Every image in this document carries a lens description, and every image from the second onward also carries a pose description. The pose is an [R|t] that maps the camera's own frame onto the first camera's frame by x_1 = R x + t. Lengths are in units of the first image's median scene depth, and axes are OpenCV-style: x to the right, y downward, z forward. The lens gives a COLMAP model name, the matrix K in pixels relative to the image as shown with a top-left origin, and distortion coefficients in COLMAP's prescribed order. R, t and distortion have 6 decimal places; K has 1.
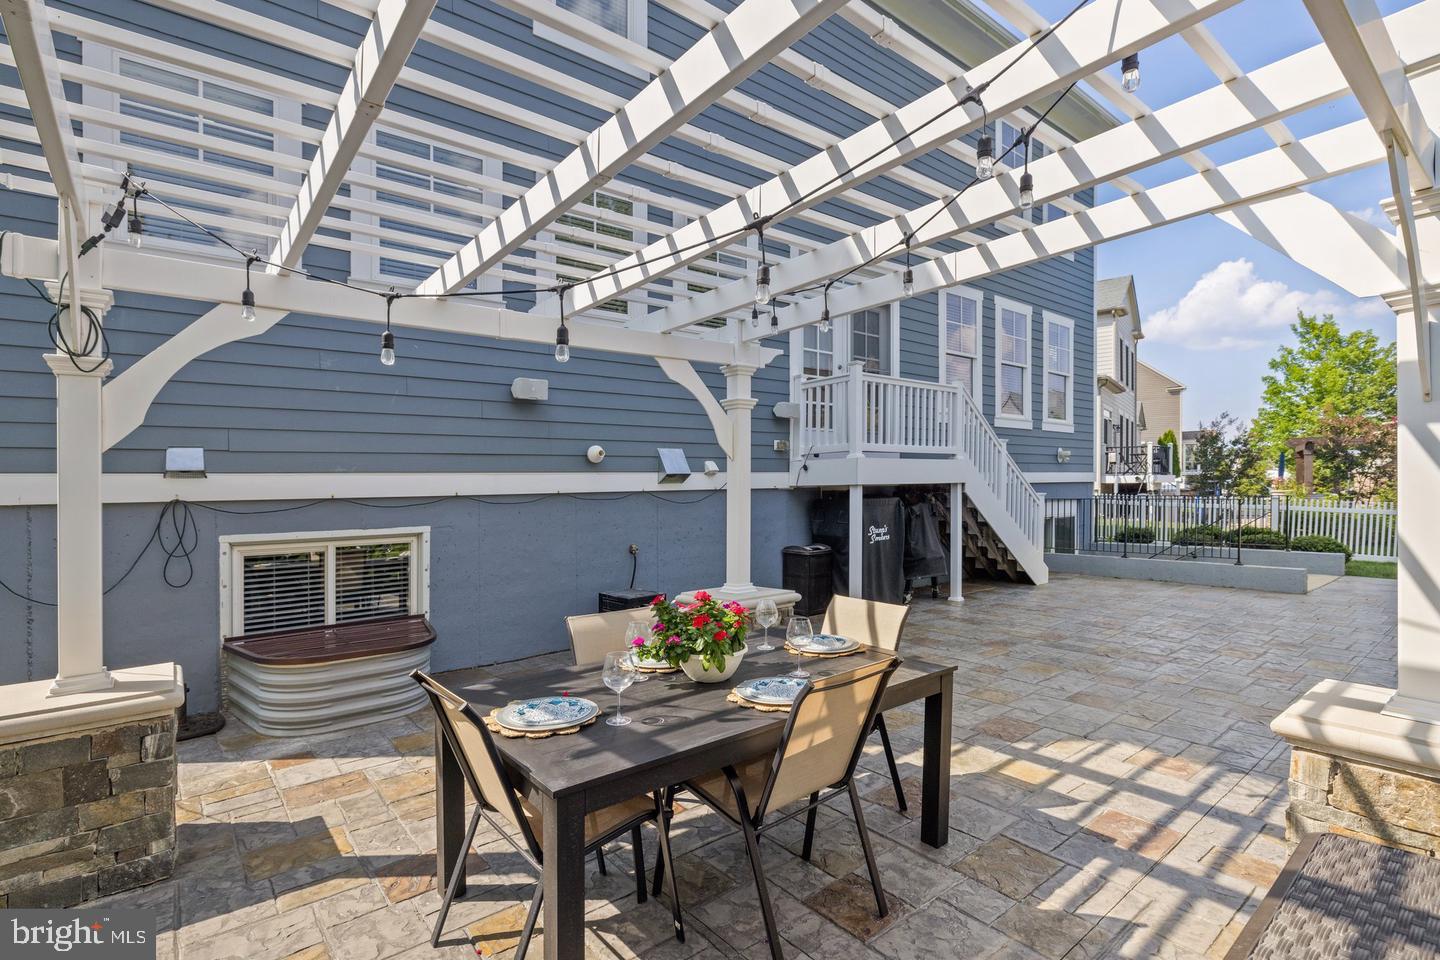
lens RADIAL K [[706.2, 0, 720.0], [0, 706.2, 480.0], [0, 0, 1]] dist [-0.028688, 0.000343]
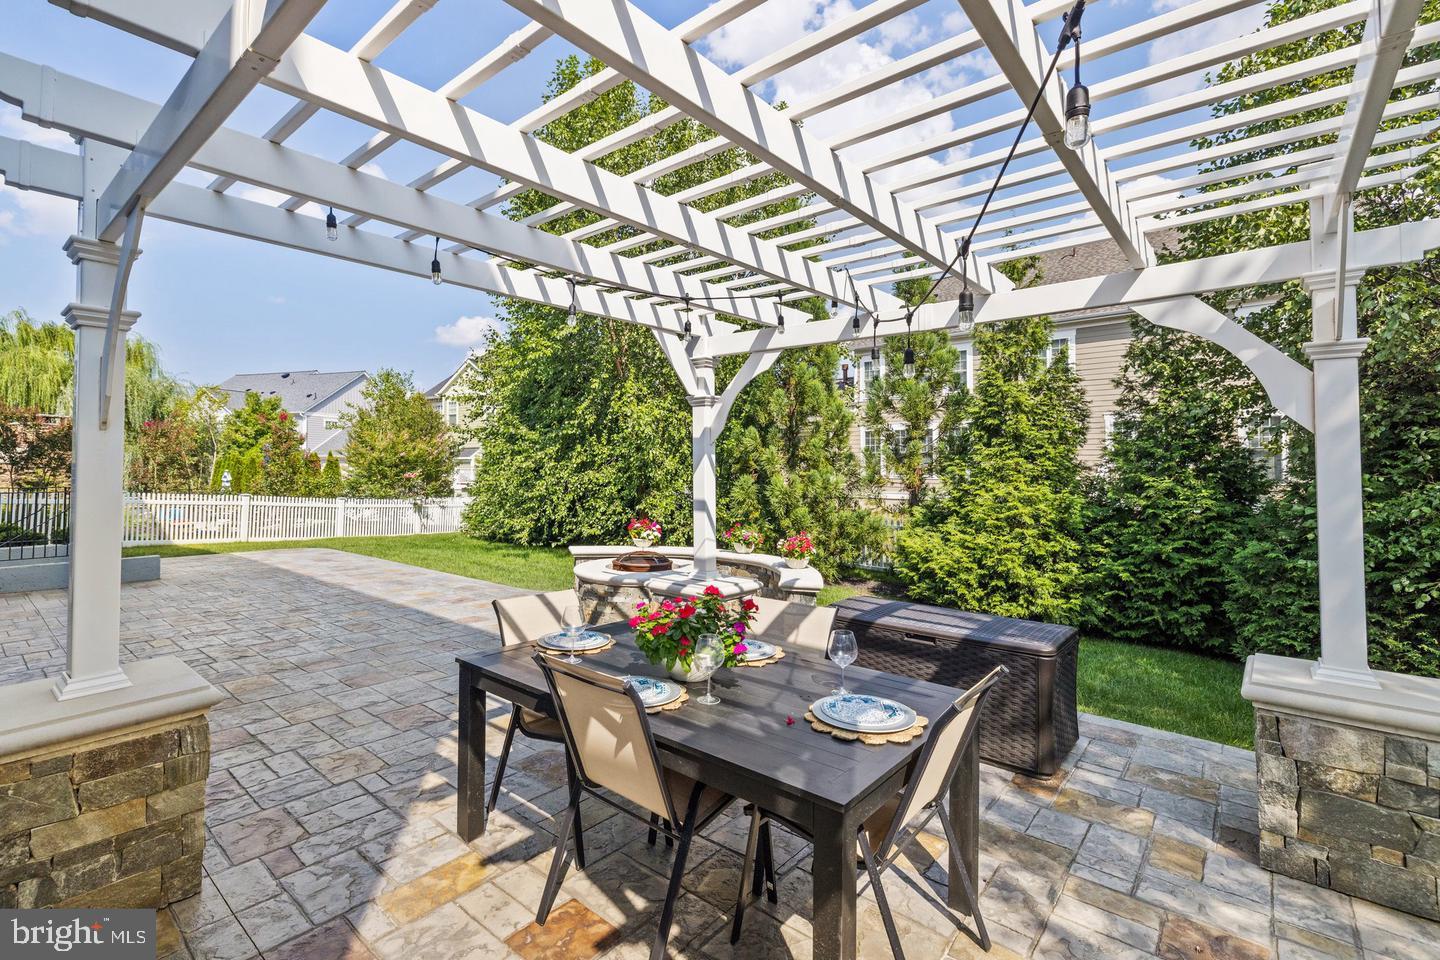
lens RADIAL K [[644.3, 0, 708.2], [0, 644.3, 480.2], [0, 0, 1]] dist [-0.002680, -0.000160]
pose [[-0.171914, -0.006909, 0.985088, -0.668599], [-0.007440, 0.999956, 0.005714, -0.001696], [-0.985084, -0.006347, -0.171958, 0.831086]]
